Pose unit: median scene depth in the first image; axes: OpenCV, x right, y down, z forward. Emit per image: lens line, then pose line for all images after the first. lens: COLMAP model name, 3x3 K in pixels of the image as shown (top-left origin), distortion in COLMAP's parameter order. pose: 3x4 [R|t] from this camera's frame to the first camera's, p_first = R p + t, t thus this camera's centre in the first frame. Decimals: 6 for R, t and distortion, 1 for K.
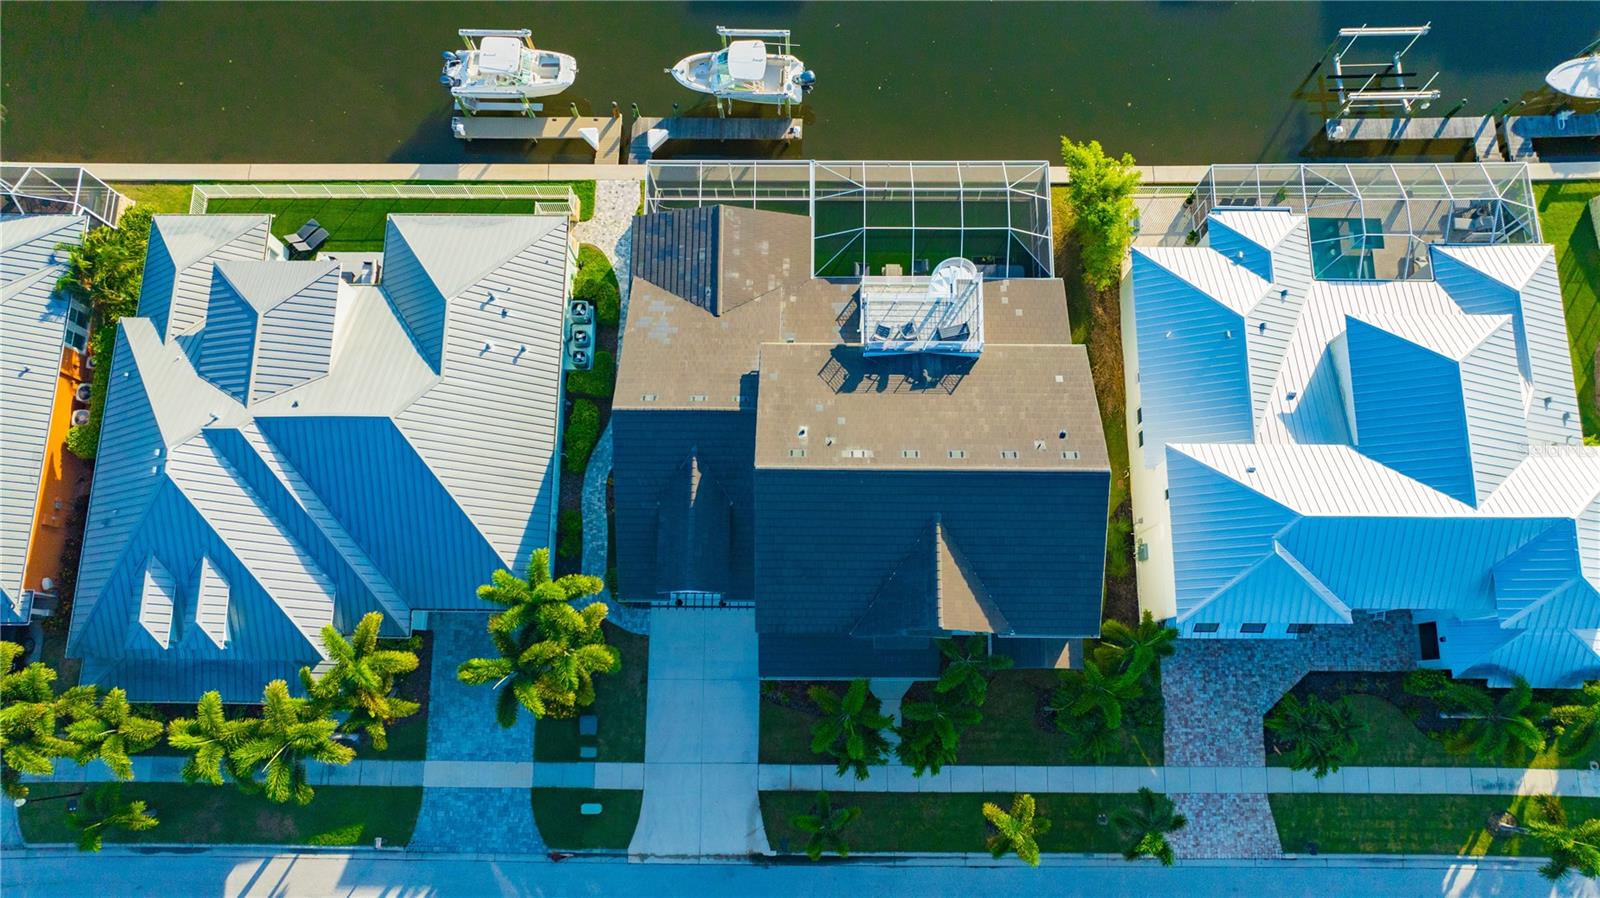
lens RADIAL K [[1102.4, 0, 800.0], [0, 1102.4, 449.0], [0, 0, 1]] dist [-0.026465, -0.002327]
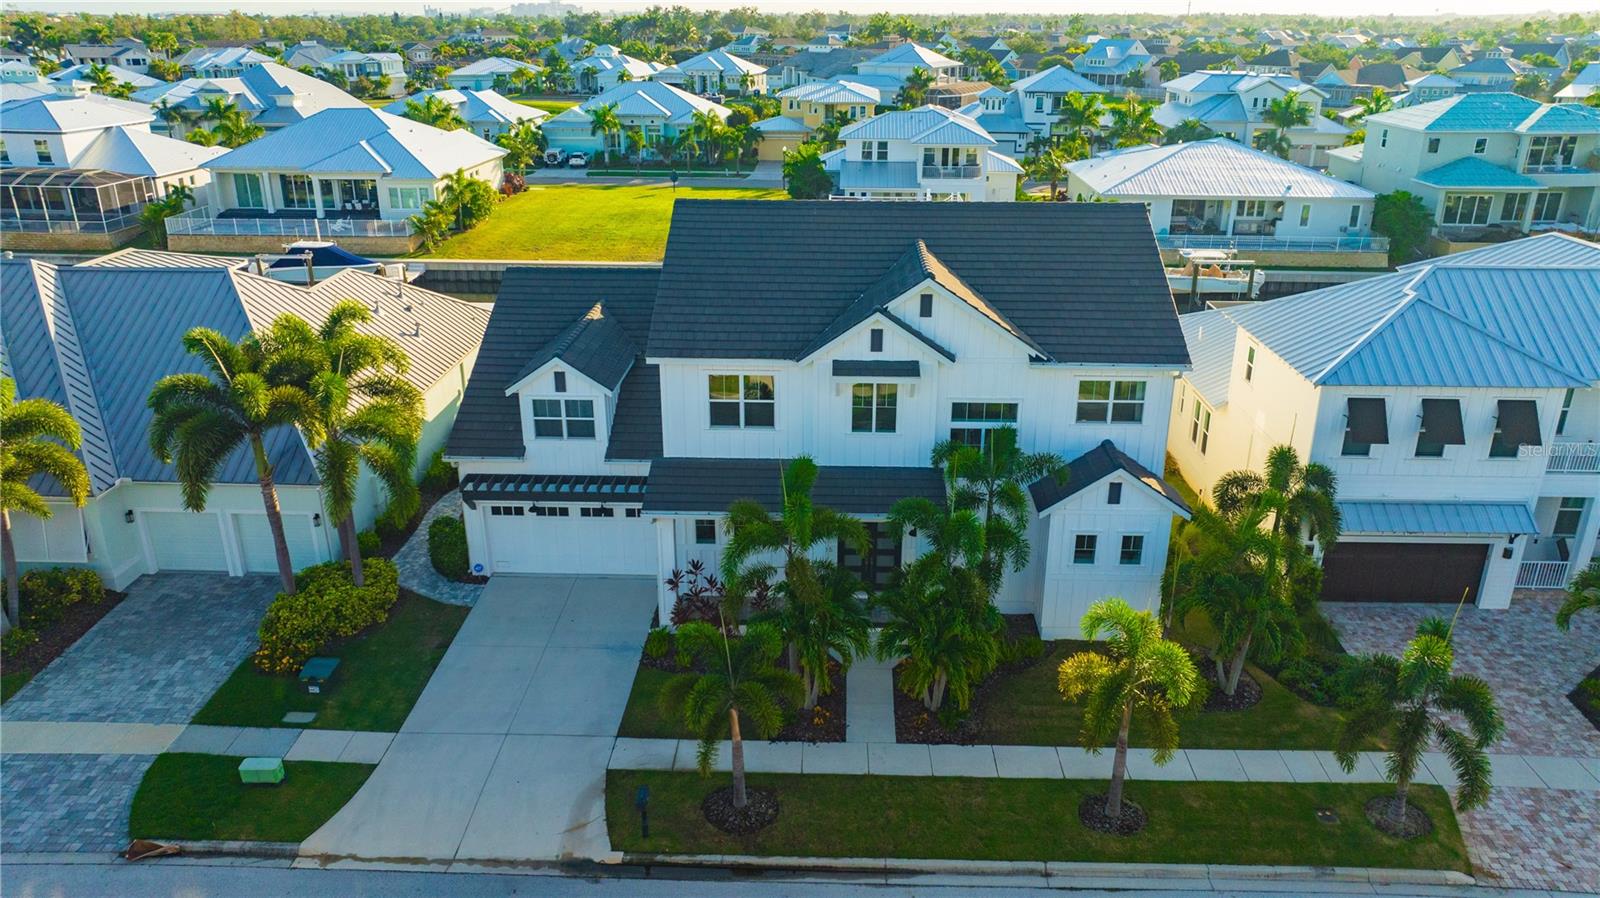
lens RADIAL K [[1102.4, 0, 800.0], [0, 1102.4, 449.0], [0, 0, 1]] dist [-0.026465, -0.002327]
pose [[0.999506, 0.022544, -0.021903, 0.056779], [-0.030961, 0.585977, -0.809736, 0.630271], [-0.005420, 0.810014, 0.586385, 0.599428]]
